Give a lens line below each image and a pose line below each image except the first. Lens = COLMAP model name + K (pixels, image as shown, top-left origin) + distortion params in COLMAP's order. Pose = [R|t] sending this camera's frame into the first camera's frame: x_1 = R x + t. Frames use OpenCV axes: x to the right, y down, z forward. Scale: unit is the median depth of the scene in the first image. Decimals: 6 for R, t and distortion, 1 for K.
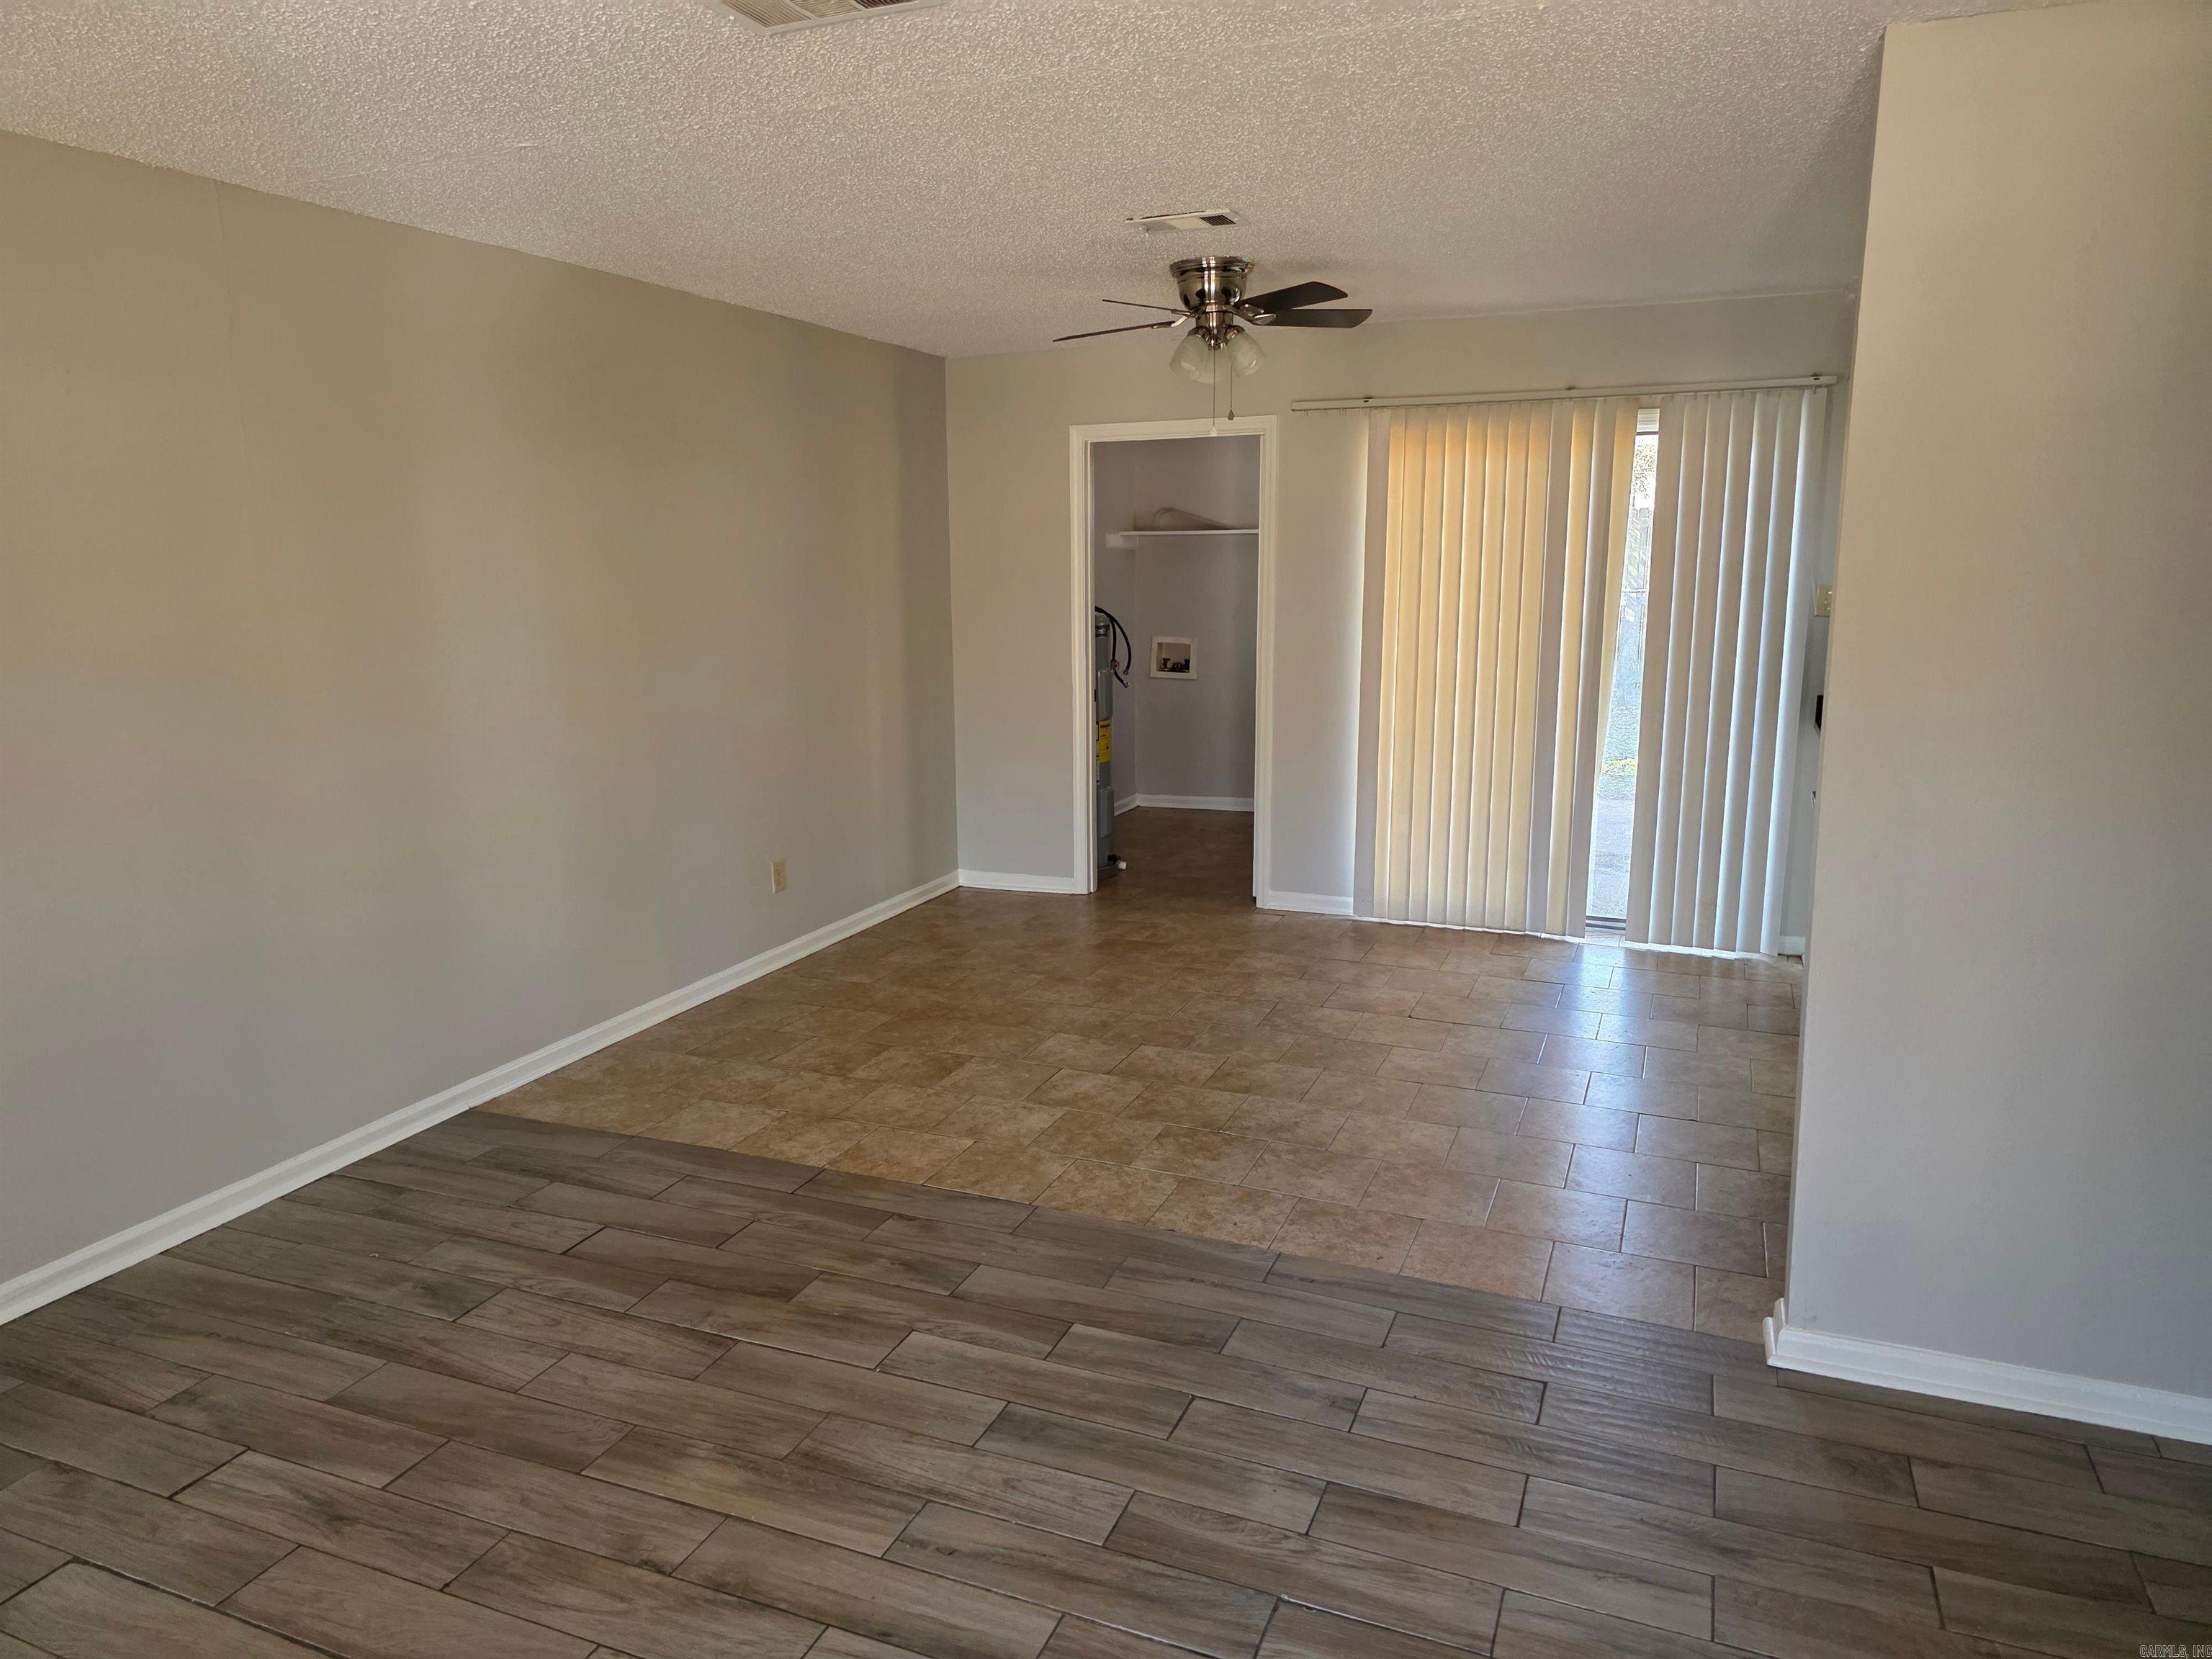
lens RADIAL K [[1469.9, 0, 1101.8], [0, 1469.9, 813.9], [0, 0, 1]] dist [0.045259, -0.047900]
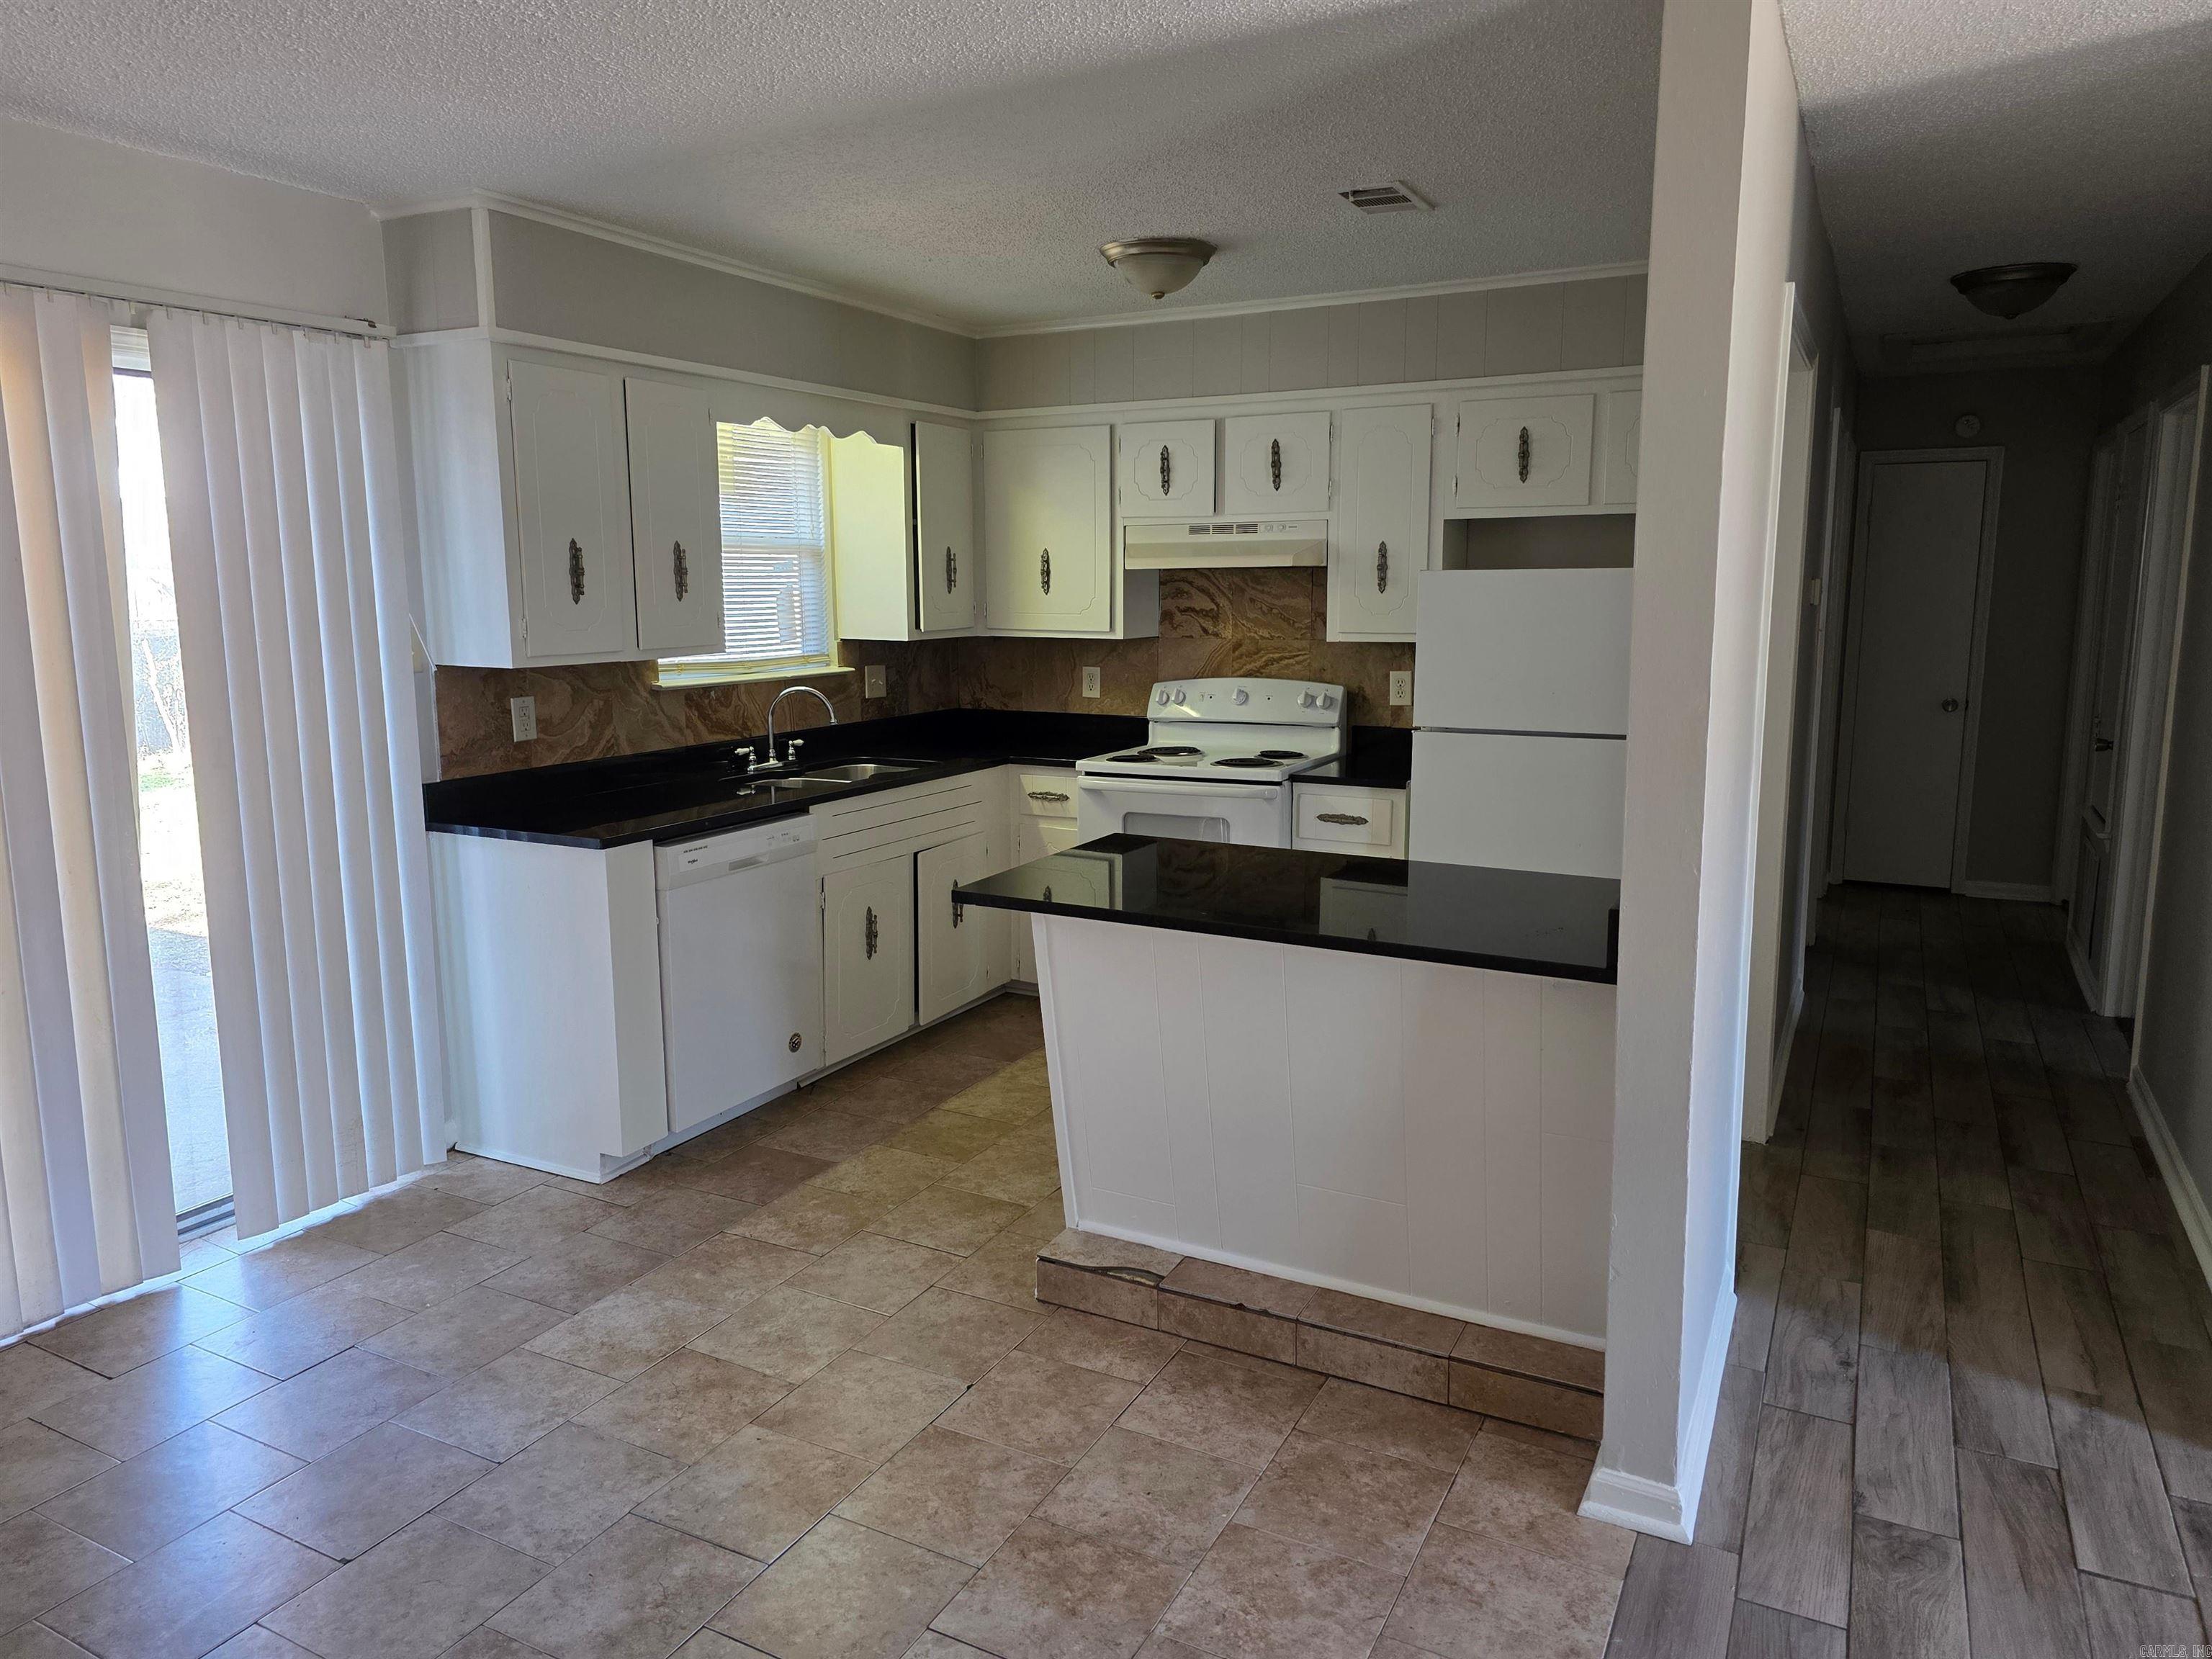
lens RADIAL K [[1469.9, 0, 1101.8], [0, 1469.9, 813.9], [0, 0, 1]] dist [0.045259, -0.047900]
pose [[0.107133, -0.152900, 0.982417, -0.175719], [0.182067, 0.974413, 0.131800, -0.101914], [-0.977432, 0.164746, 0.132230, 0.601871]]
